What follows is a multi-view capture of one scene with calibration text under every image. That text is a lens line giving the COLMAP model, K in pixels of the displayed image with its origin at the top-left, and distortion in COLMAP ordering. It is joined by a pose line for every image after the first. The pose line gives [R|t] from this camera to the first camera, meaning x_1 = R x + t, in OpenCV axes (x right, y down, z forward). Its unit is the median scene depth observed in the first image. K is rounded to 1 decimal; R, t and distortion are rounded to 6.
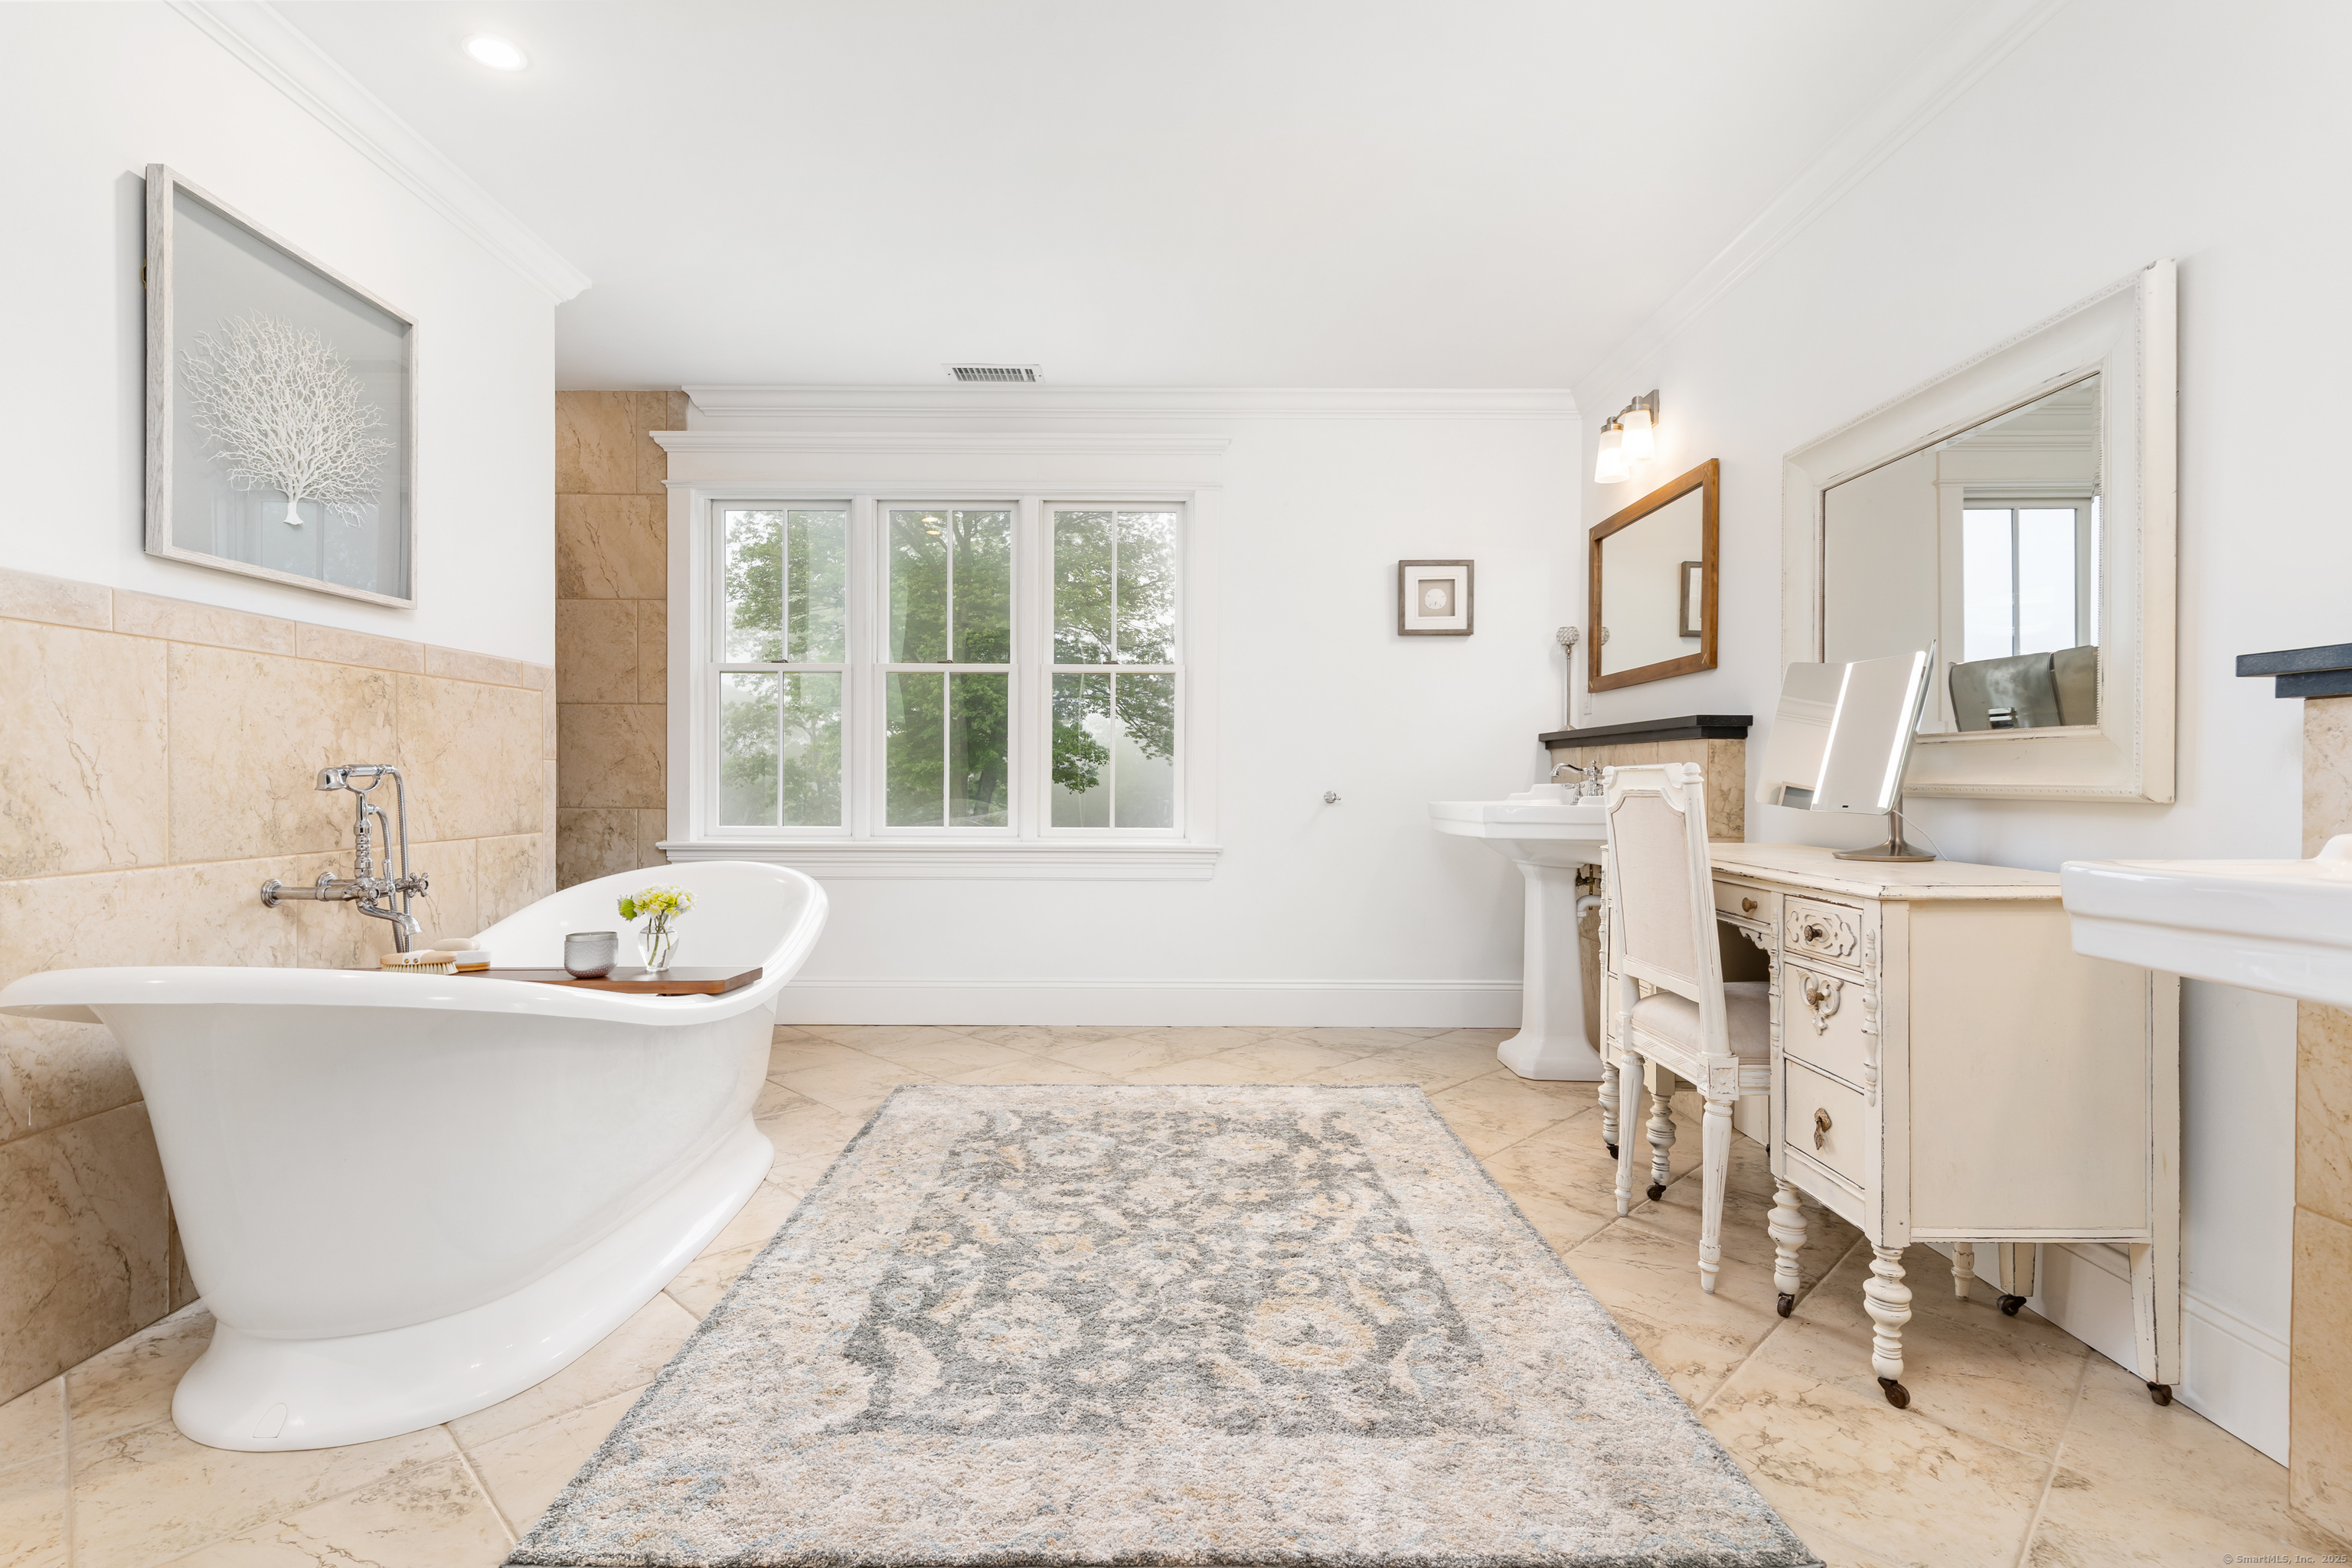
lens RADIAL K [[1131.4, 0, 1169.9], [0, 1131.4, 774.8], [0, 0, 1]] dist [-0.003732, 0.004201]
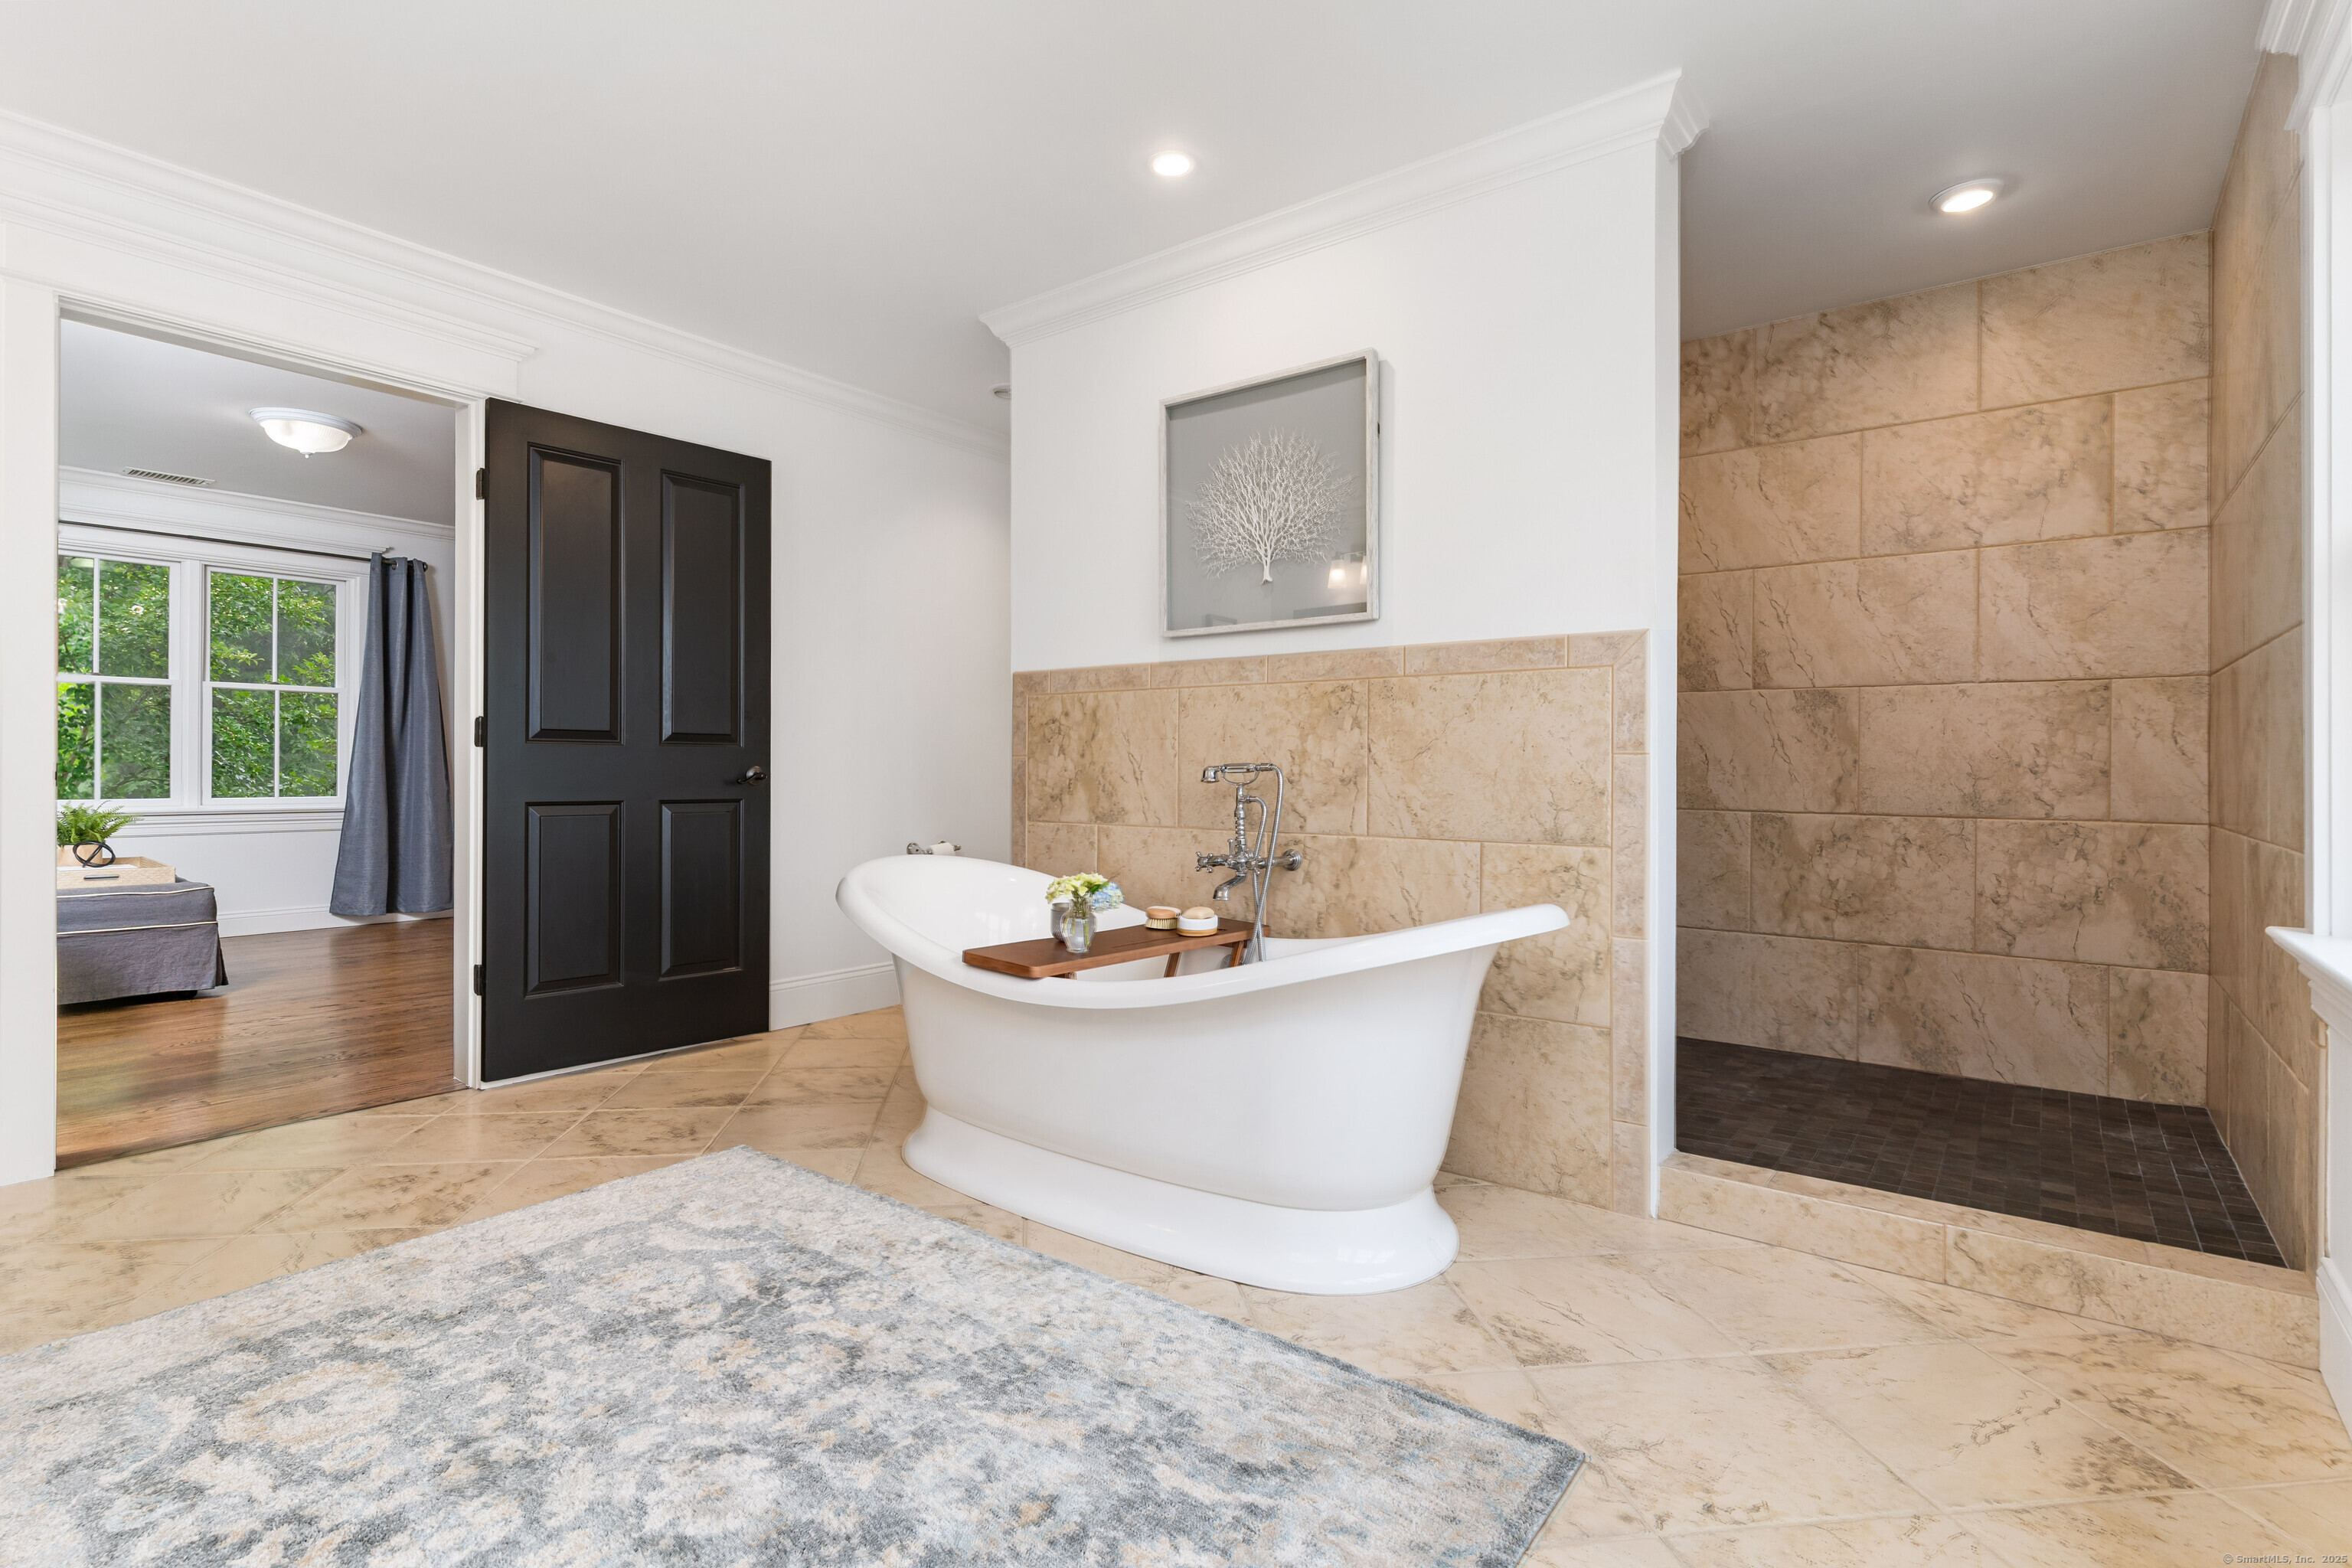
lens RADIAL K [[1131.4, 0, 1168.8], [0, 1131.4, 781.5], [0, 0, 1]] dist [-0.003732, 0.004201]
pose [[-0.621932, -0.007294, -0.783037, 0.302665], [-0.011613, 0.999933, -0.000091, 0.011536], [0.782985, 0.009037, -0.621975, 1.575388]]
